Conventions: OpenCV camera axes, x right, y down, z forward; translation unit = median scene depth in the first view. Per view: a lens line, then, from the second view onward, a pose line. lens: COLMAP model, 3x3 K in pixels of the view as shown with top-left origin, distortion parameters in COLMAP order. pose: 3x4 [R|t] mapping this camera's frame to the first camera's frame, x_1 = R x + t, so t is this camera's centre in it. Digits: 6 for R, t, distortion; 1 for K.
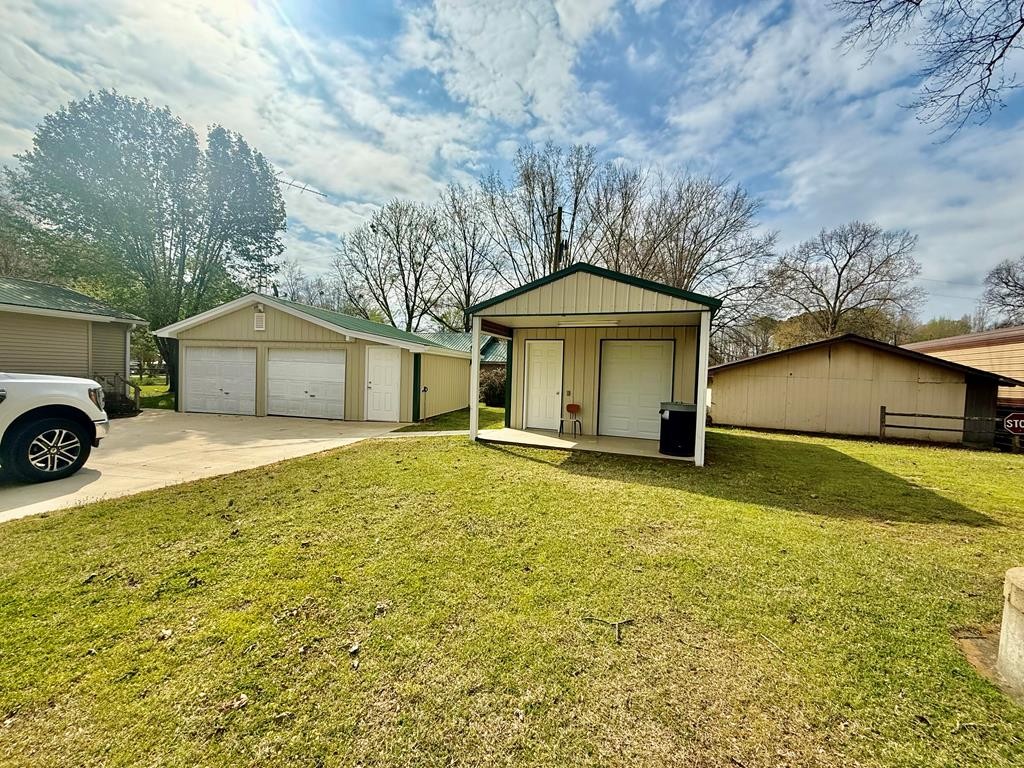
lens RADIAL K [[409.1, 0, 510.0], [0, 409.1, 384.2], [0, 0, 1]] dist [0.000596, 0.000197]
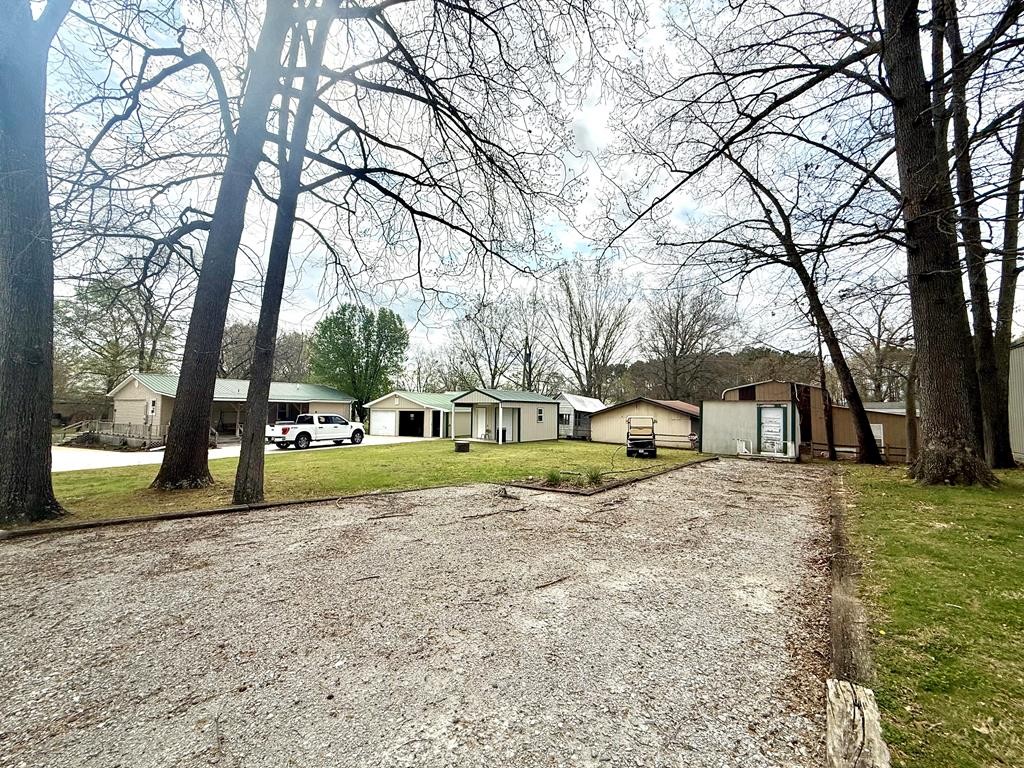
lens RADIAL K [[409.1, 0, 511.6], [0, 409.1, 384.2], [0, 0, 1]] dist [0.000596, 0.000197]
pose [[0.961006, -0.040205, -0.273590, 0.191685], [0.012462, 0.994666, -0.102395, 0.004765], [0.276248, 0.094993, 0.956380, -0.310118]]
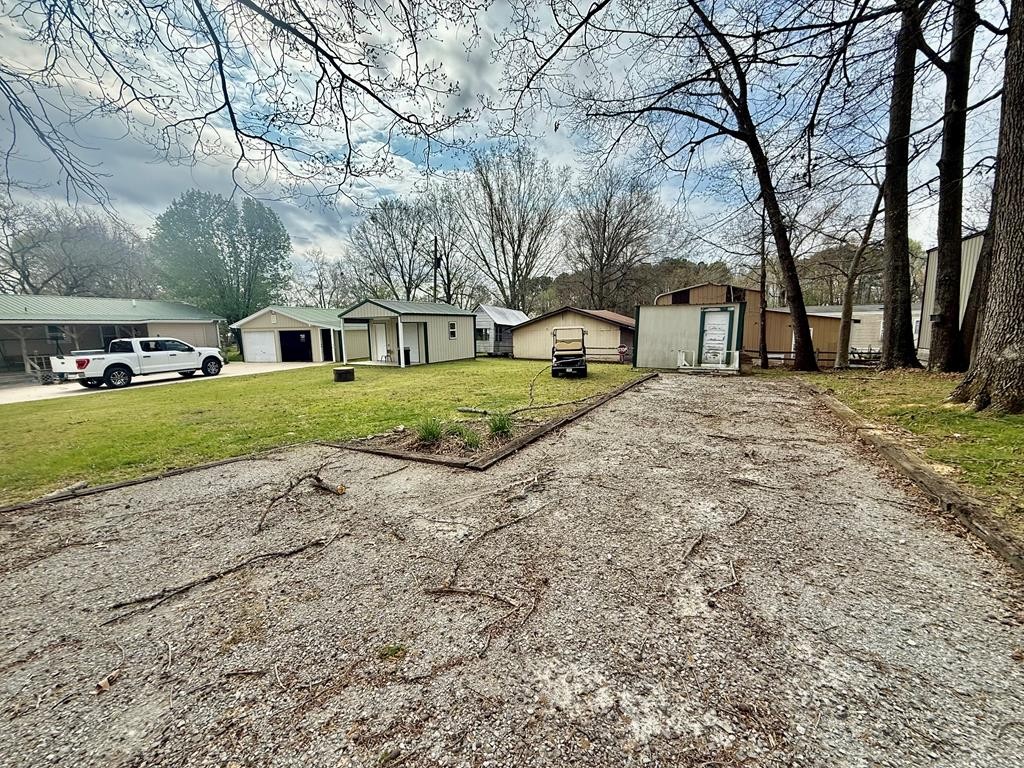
lens RADIAL K [[409.1, 0, 512.3], [0, 409.1, 384.5], [0, 0, 1]] dist [0.000596, 0.000197]
pose [[0.993497, -0.037864, -0.107381, 0.191297], [0.049376, 0.993068, 0.106666, 0.005040], [0.102598, -0.111274, 0.988479, -0.233734]]
